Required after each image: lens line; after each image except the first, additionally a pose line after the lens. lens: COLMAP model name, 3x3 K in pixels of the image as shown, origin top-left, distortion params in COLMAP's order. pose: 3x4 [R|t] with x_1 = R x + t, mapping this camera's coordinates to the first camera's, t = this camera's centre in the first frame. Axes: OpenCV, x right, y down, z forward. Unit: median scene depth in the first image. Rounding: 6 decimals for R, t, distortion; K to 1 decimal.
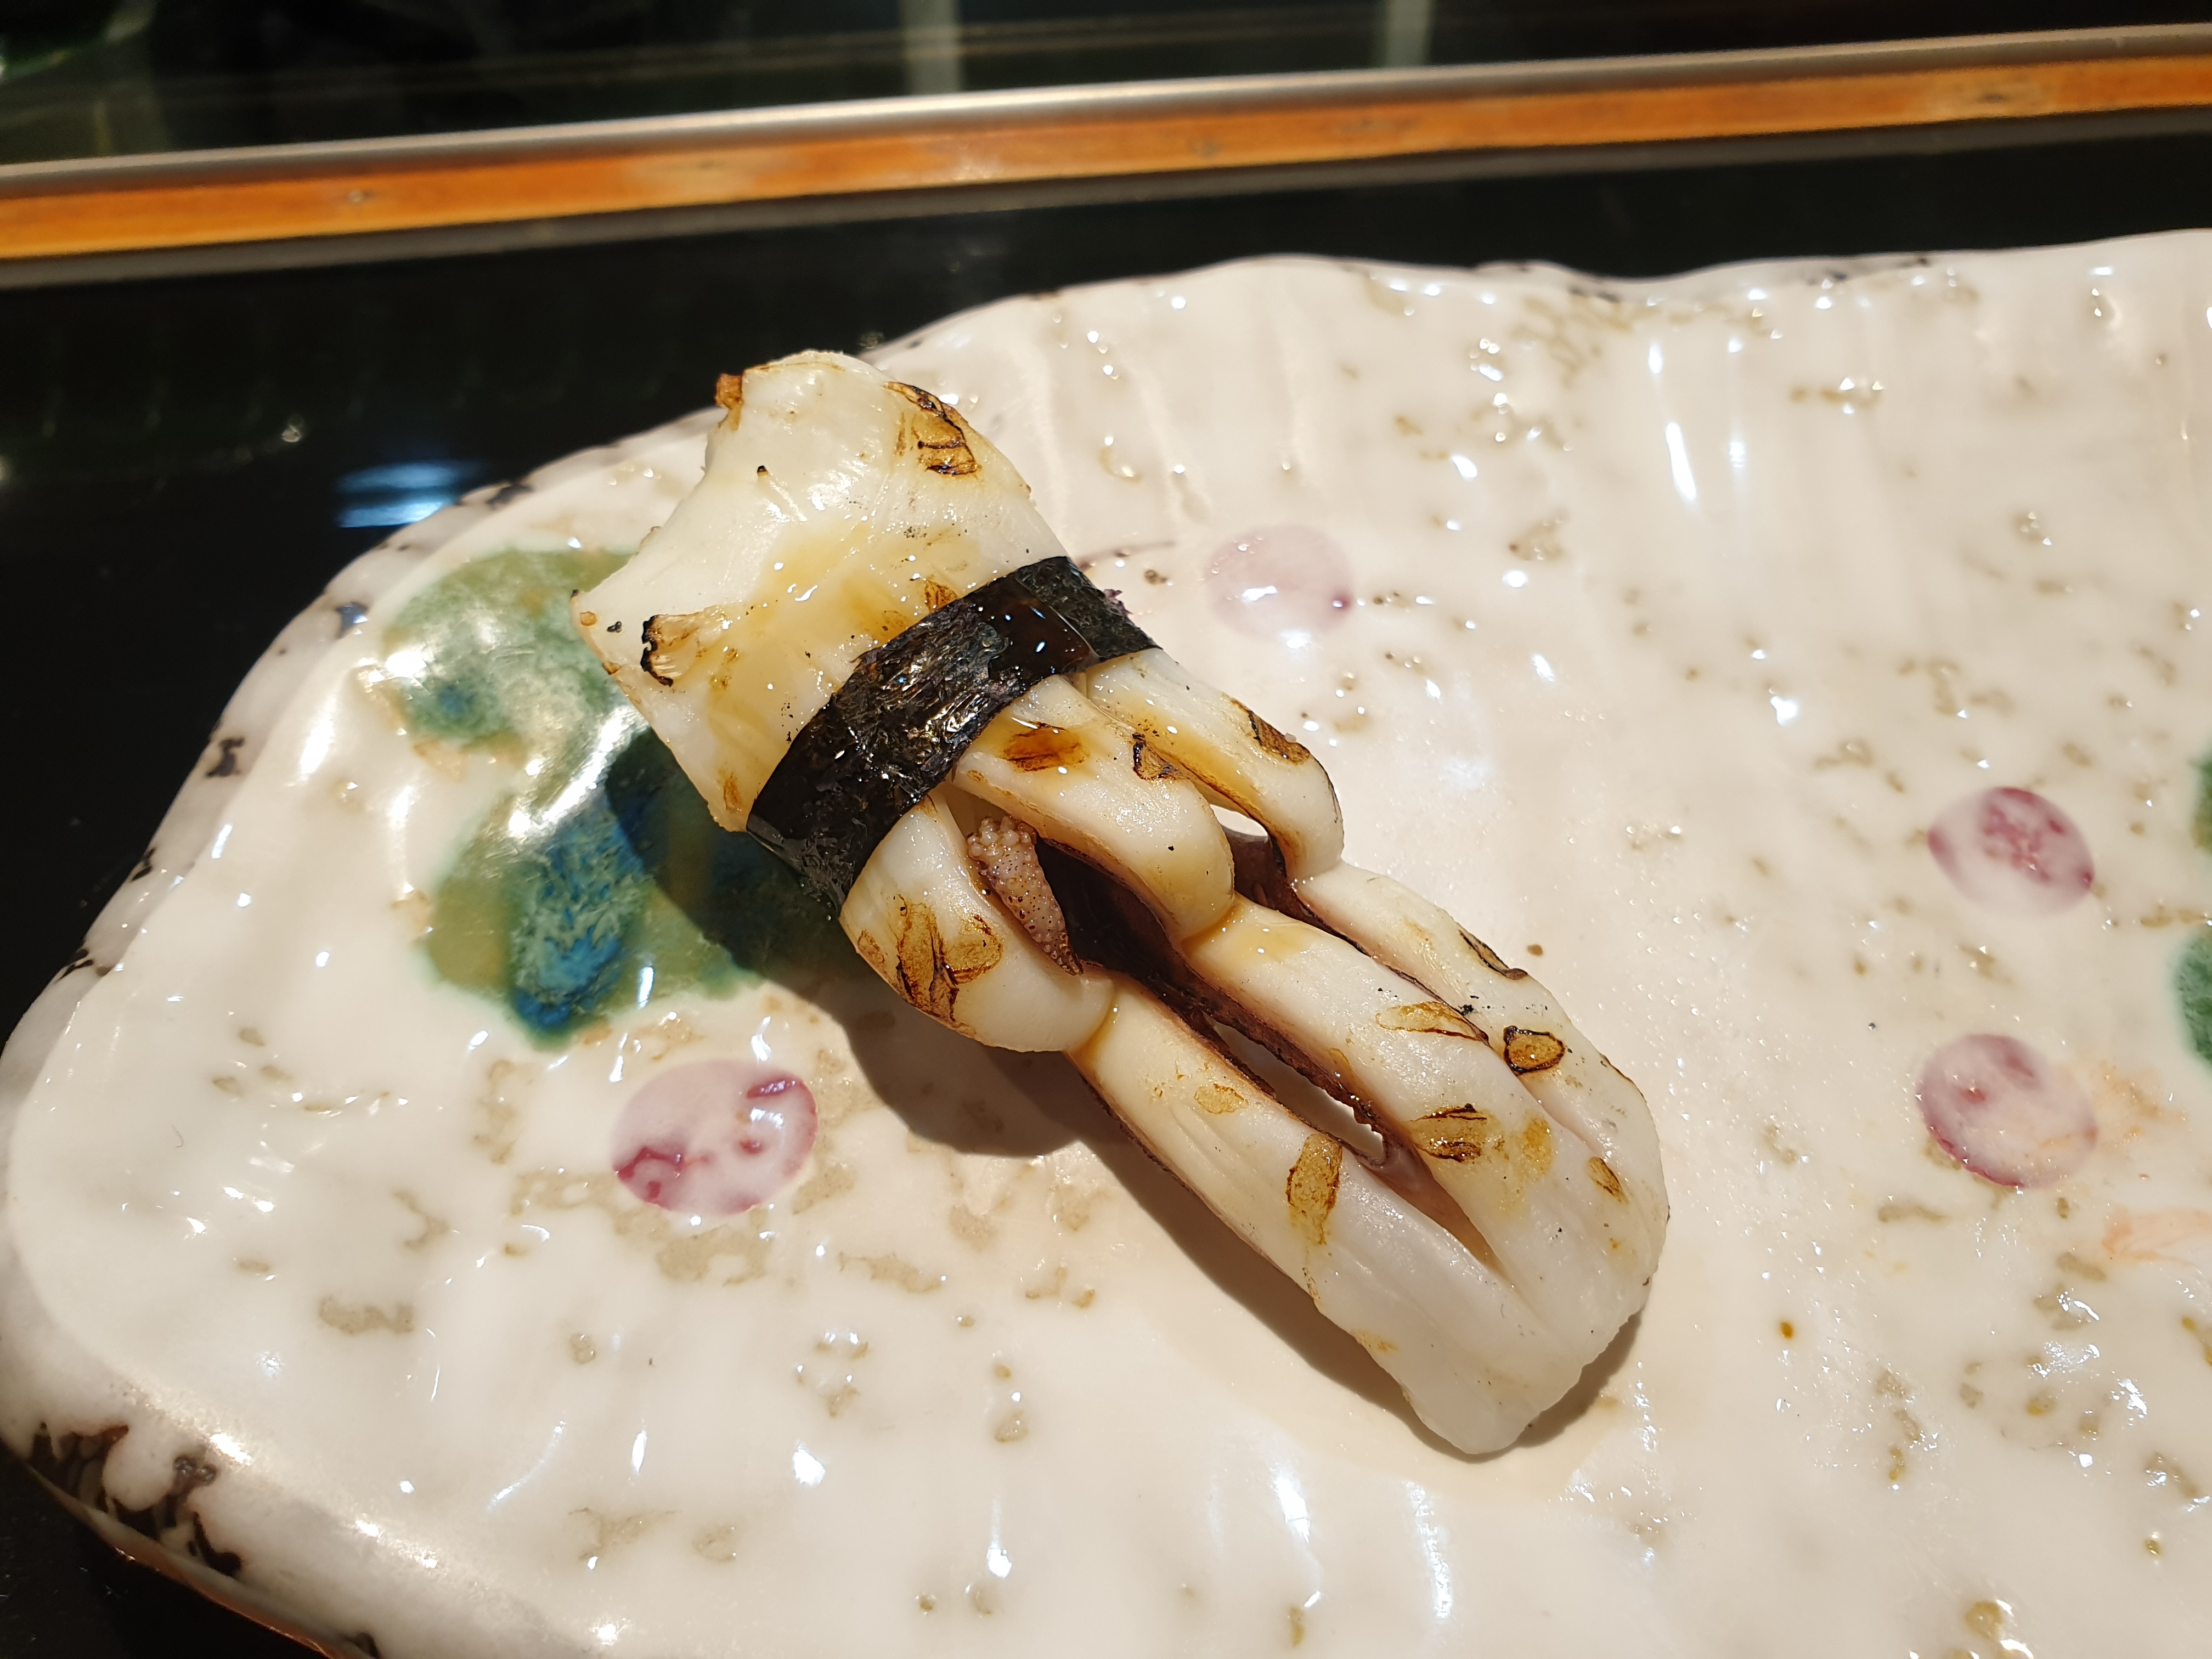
lens RADIAL K [[1871.1, 0, 1087.9], [0, 1871.1, 848.3], [0, 0, 1]] dist [-0.091139, 0.090096]
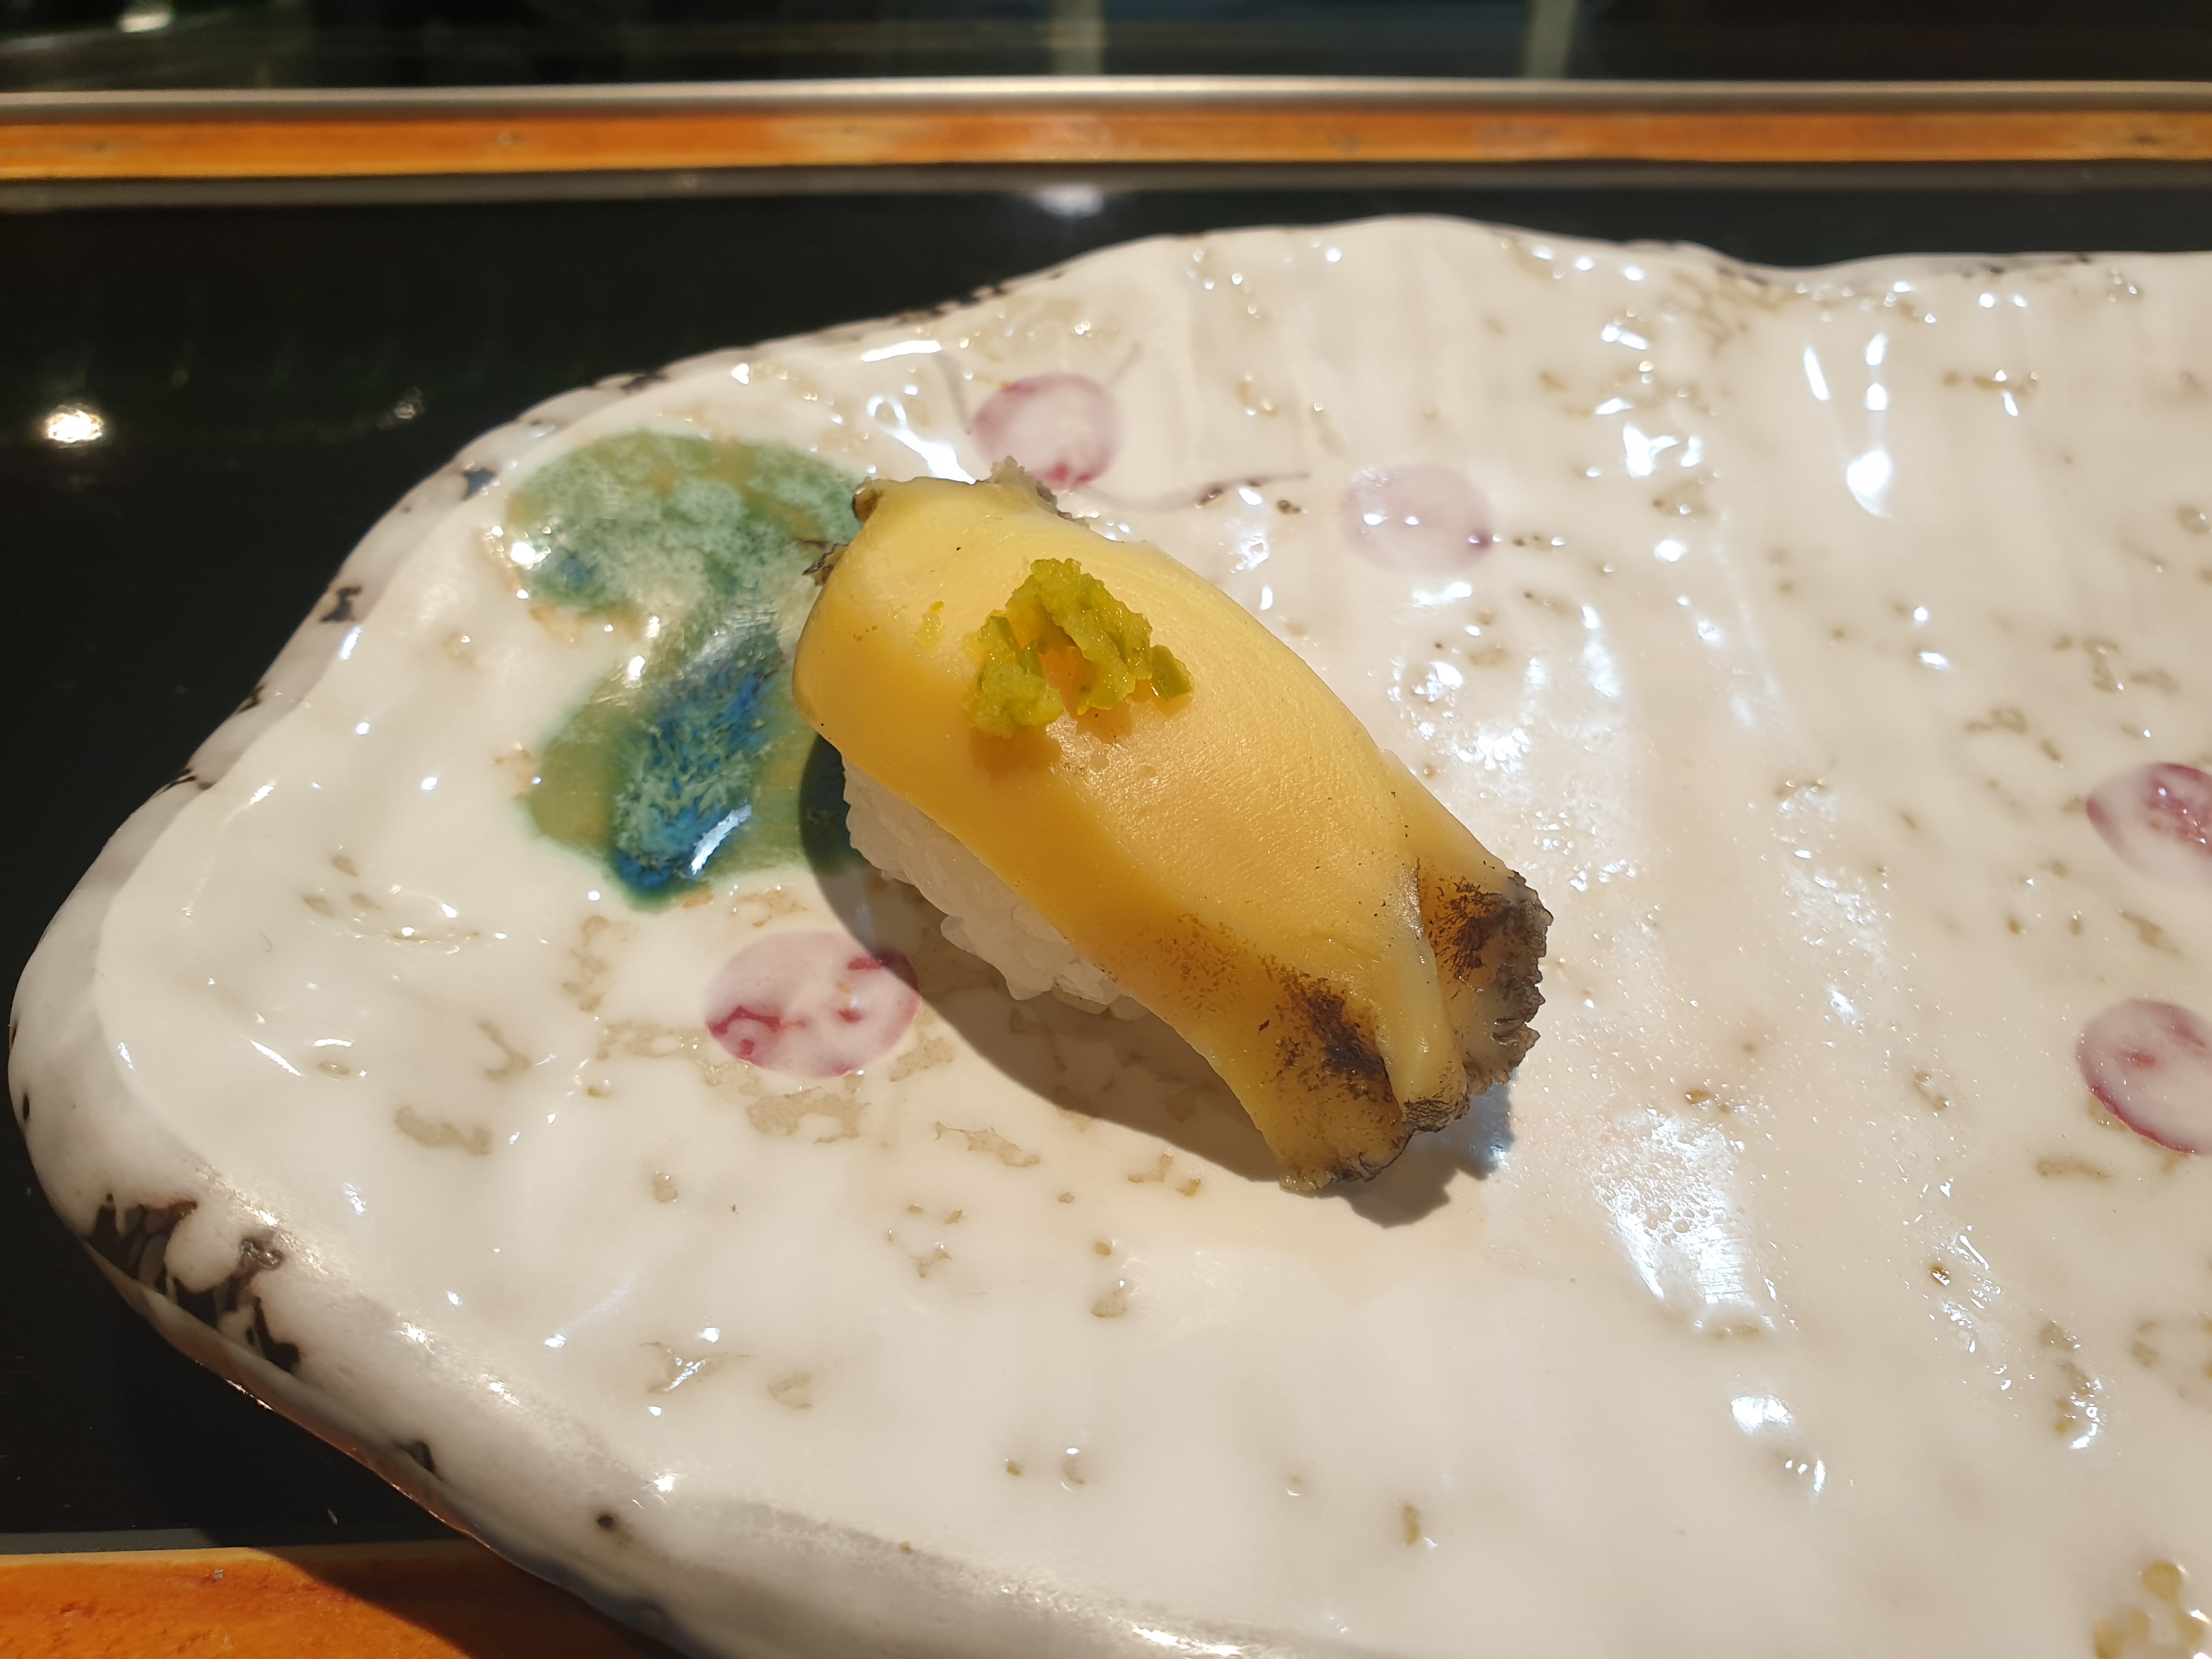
lens RADIAL K [[1871.1, 0, 1064.6], [0, 1871.1, 855.2], [0, 0, 1]] dist [-0.091139, 0.090096]
pose [[0.997057, 0.066399, -0.038317, -0.034903], [-0.068860, 0.995377, -0.066952, 0.120030], [0.033694, 0.069394, 0.997020, 0.034631]]
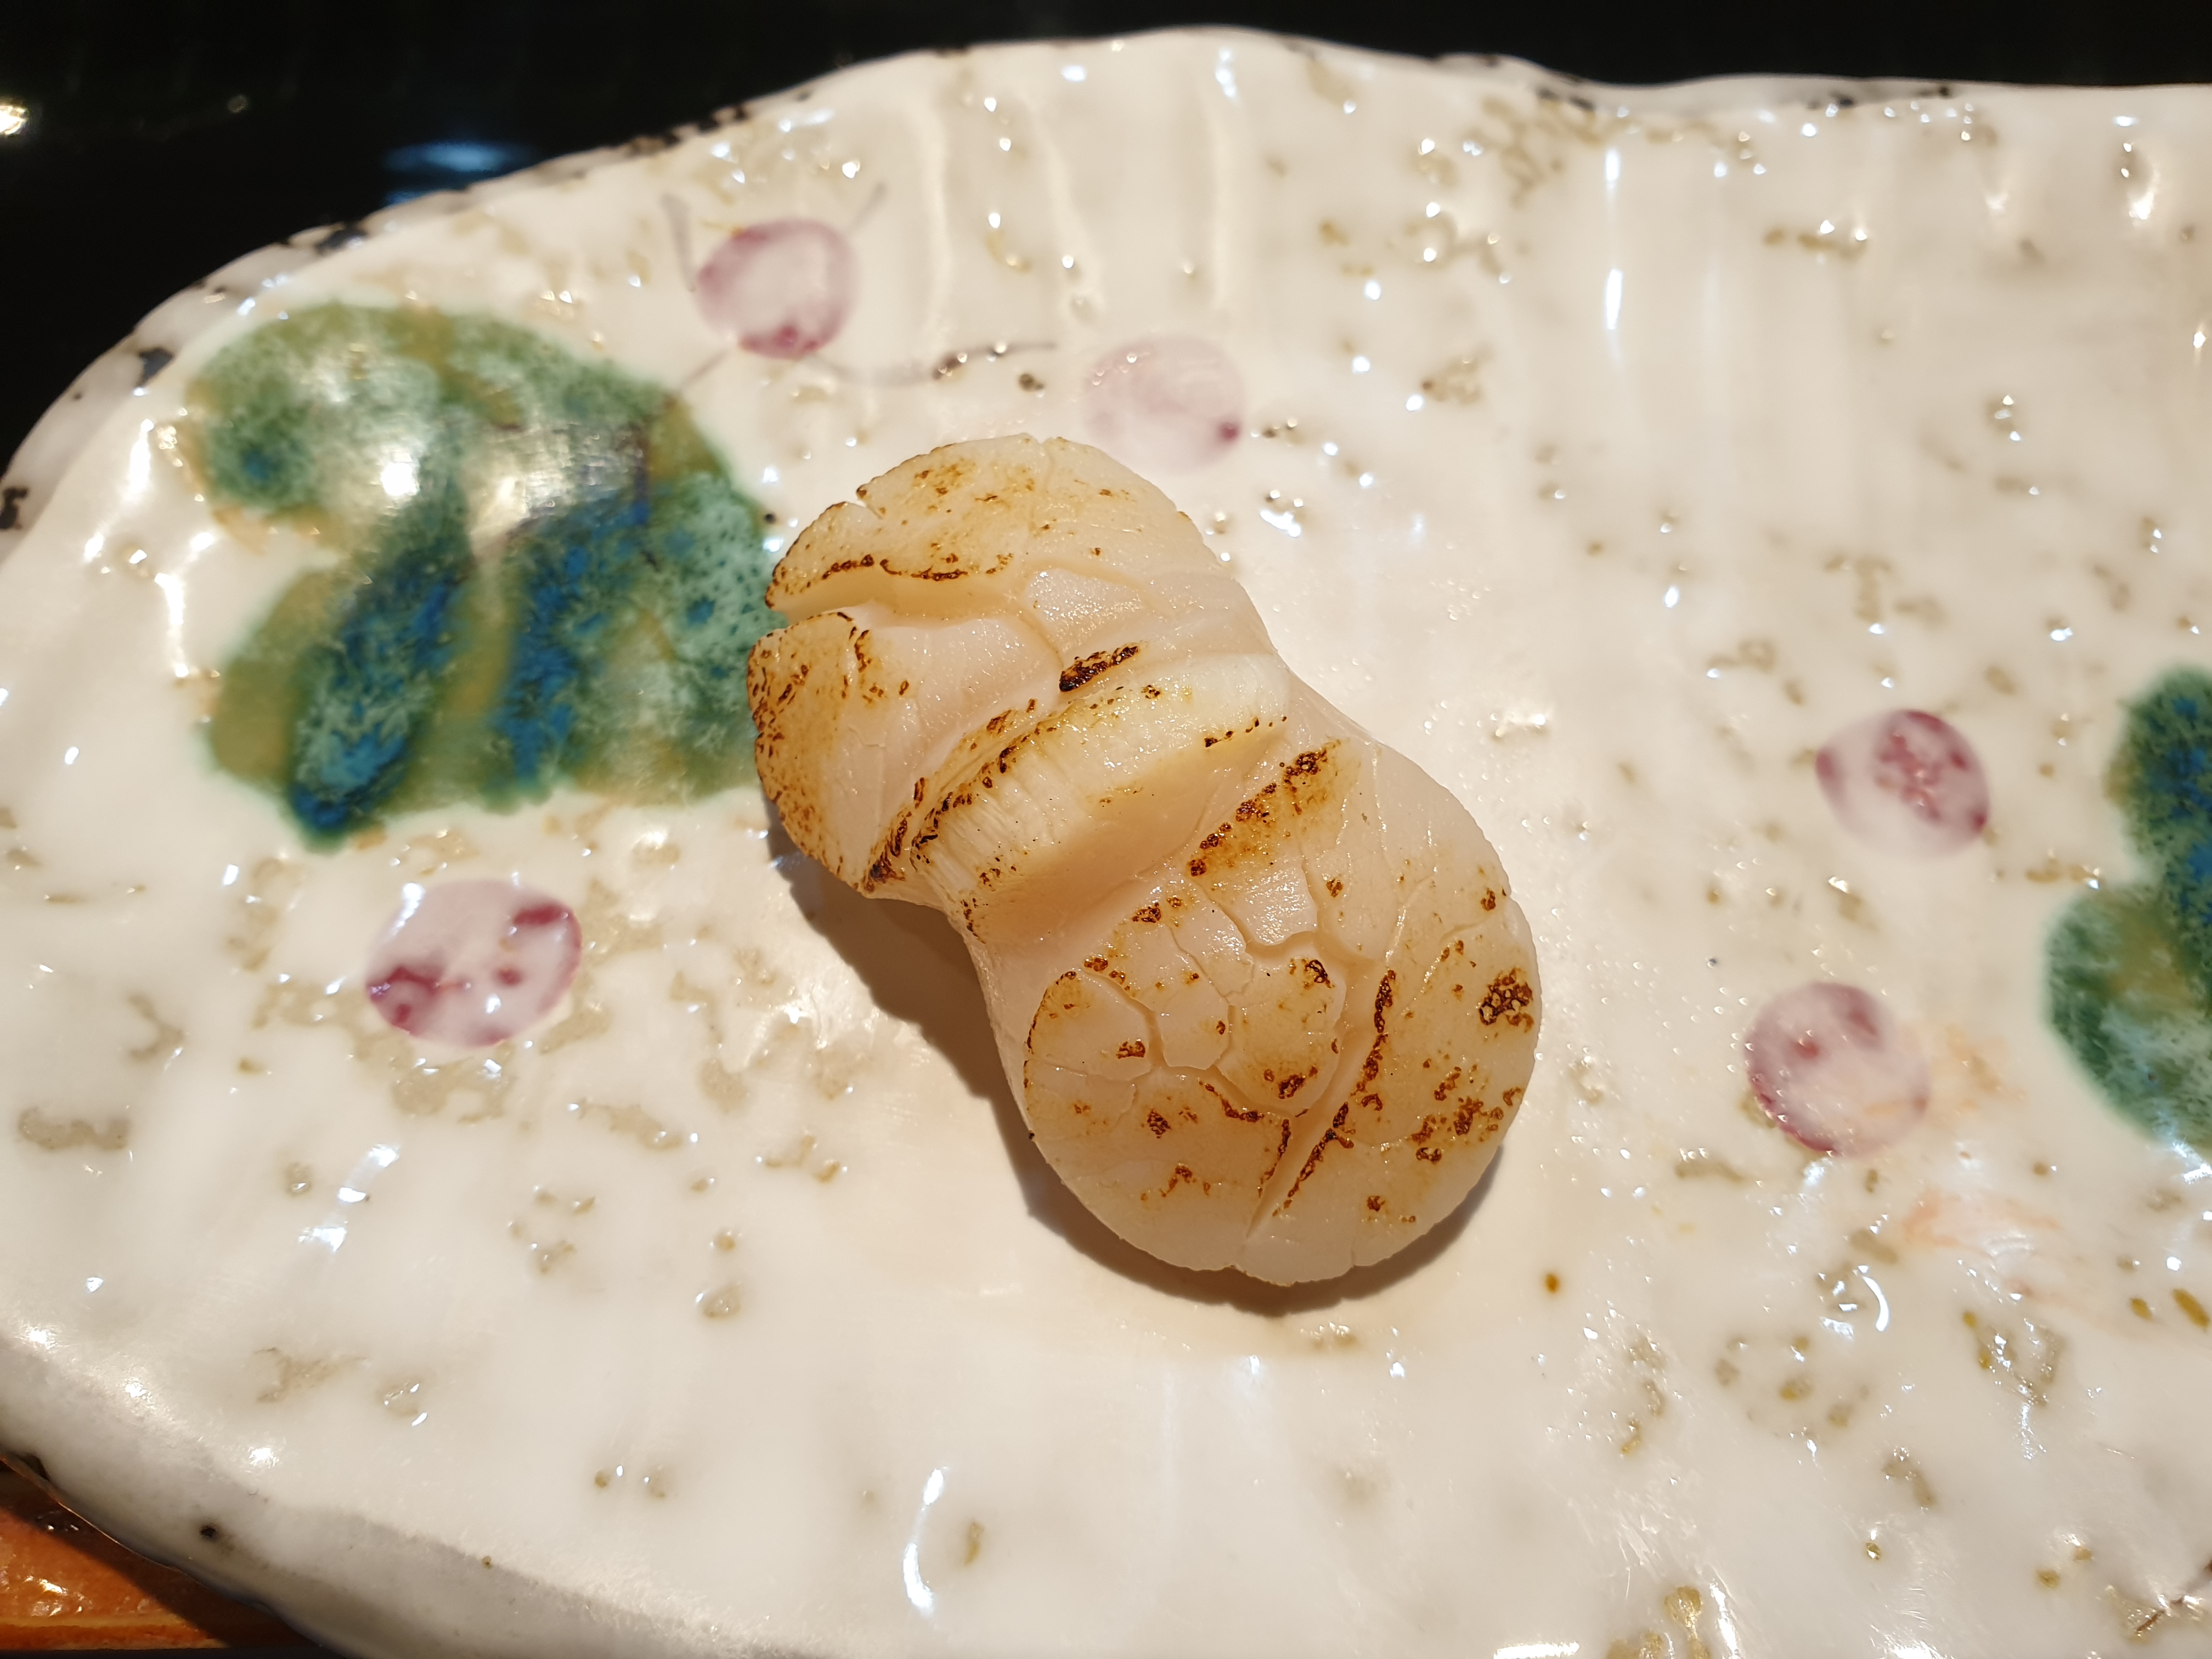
lens RADIAL K [[1871.1, 0, 1082.3], [0, 1871.1, 830.5], [0, 0, 1]] dist [-0.091139, 0.090096]
pose [[0.994996, 0.096151, -0.027147, 0.118398], [-0.090999, 0.984327, 0.151059, -0.076783], [0.041246, -0.147832, 0.988152, 0.064830]]
